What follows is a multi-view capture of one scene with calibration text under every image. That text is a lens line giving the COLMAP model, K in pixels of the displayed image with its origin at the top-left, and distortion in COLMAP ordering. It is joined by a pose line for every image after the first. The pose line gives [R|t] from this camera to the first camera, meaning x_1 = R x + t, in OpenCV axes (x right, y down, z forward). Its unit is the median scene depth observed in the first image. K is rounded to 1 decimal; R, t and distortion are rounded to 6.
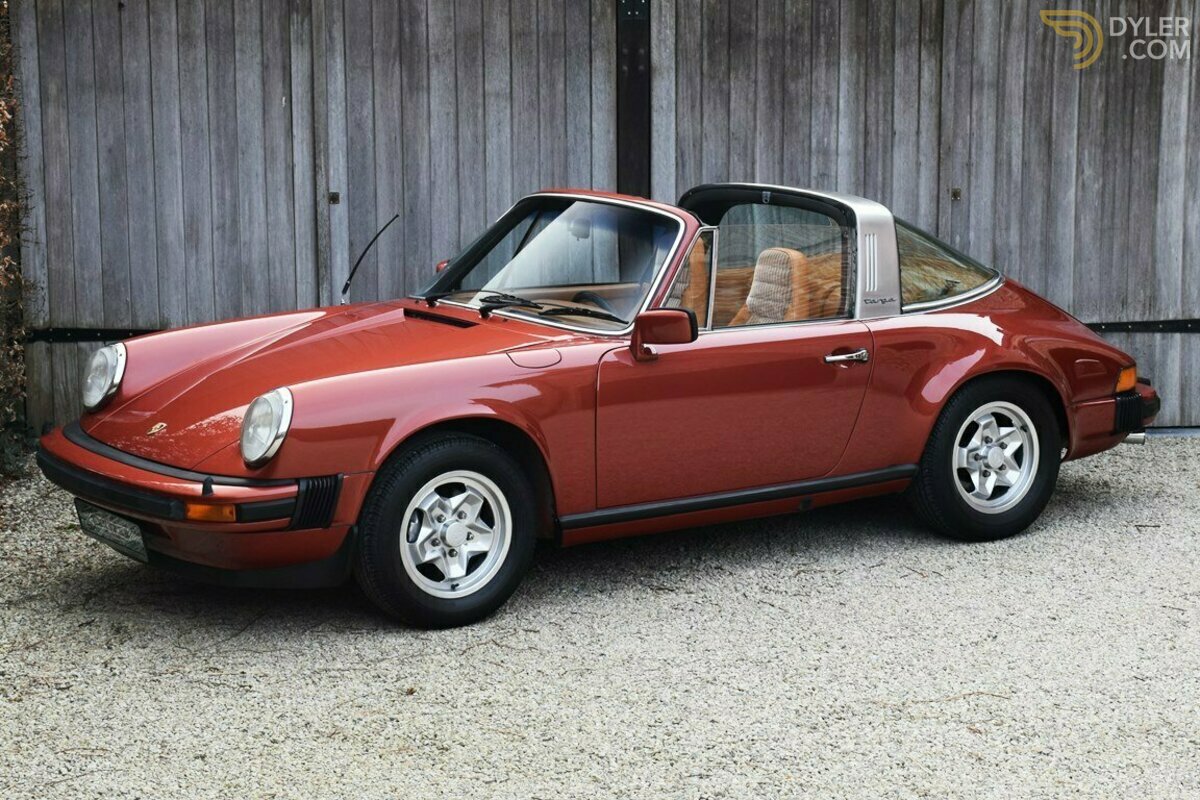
lens RADIAL K [[2373.7, 0, 600.0], [0, 2373.7, 400.0], [0, 0, 1]] dist [0.111469, 0.316809]
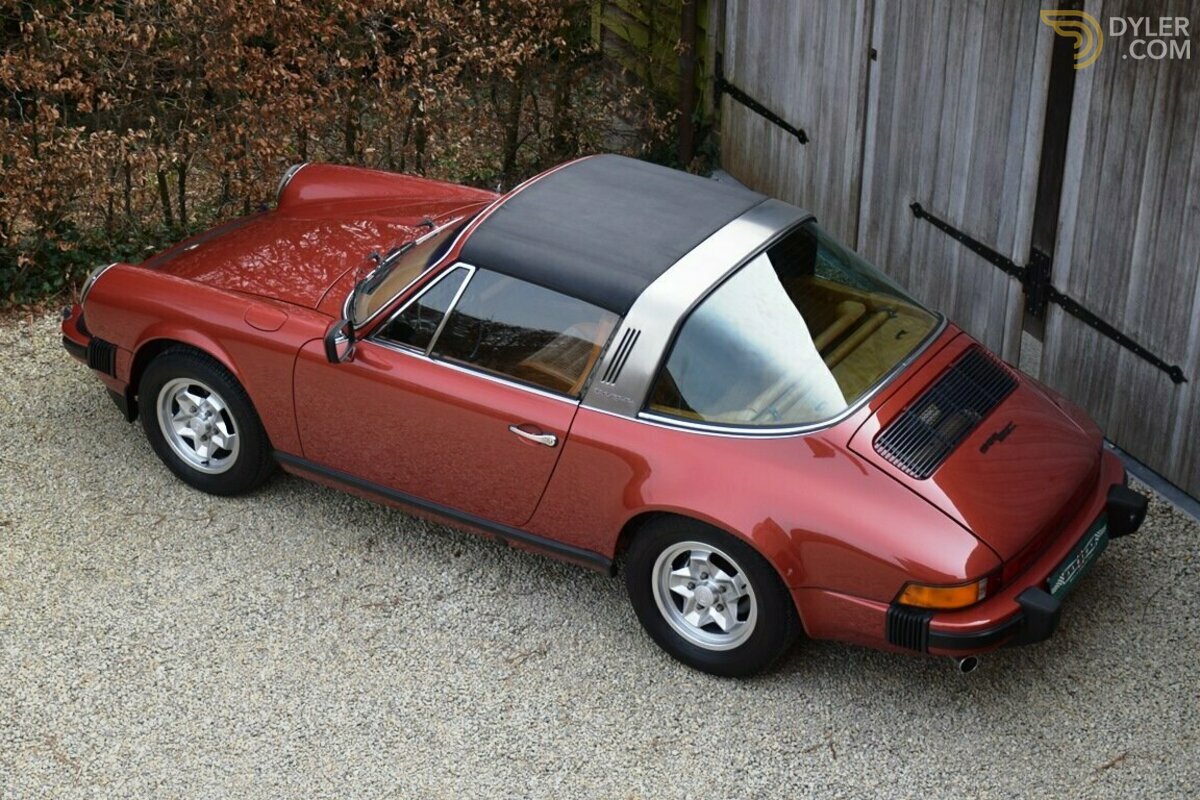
lens RADIAL K [[2206.3, 0, 600.5], [0, 2206.3, 308.1], [0, 0, 1]] dist [0.037019, 0.177201]
pose [[0.432537, 0.403959, -0.806058, 0.653507], [-0.158133, 0.914145, 0.373272, -0.323854], [0.887640, -0.033990, 0.459281, 0.456455]]
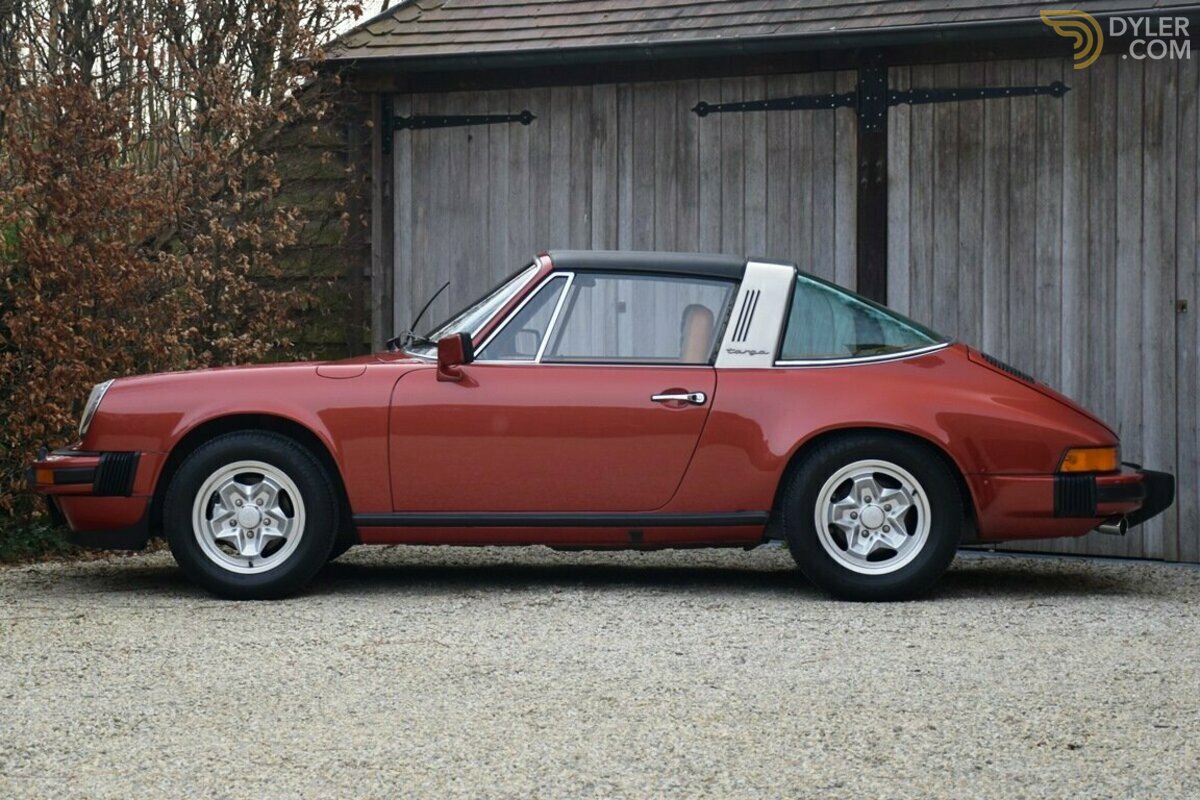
lens RADIAL K [[2772.1, 0, 596.6], [0, 2772.1, 314.6], [0, 0, 1]] dist [0.303290, 0.302393]
pose [[0.821201, 0.004215, -0.570624, 0.593106], [-0.097910, 0.986184, -0.133620, 0.086468], [0.562177, 0.165598, 0.810268, -0.015159]]
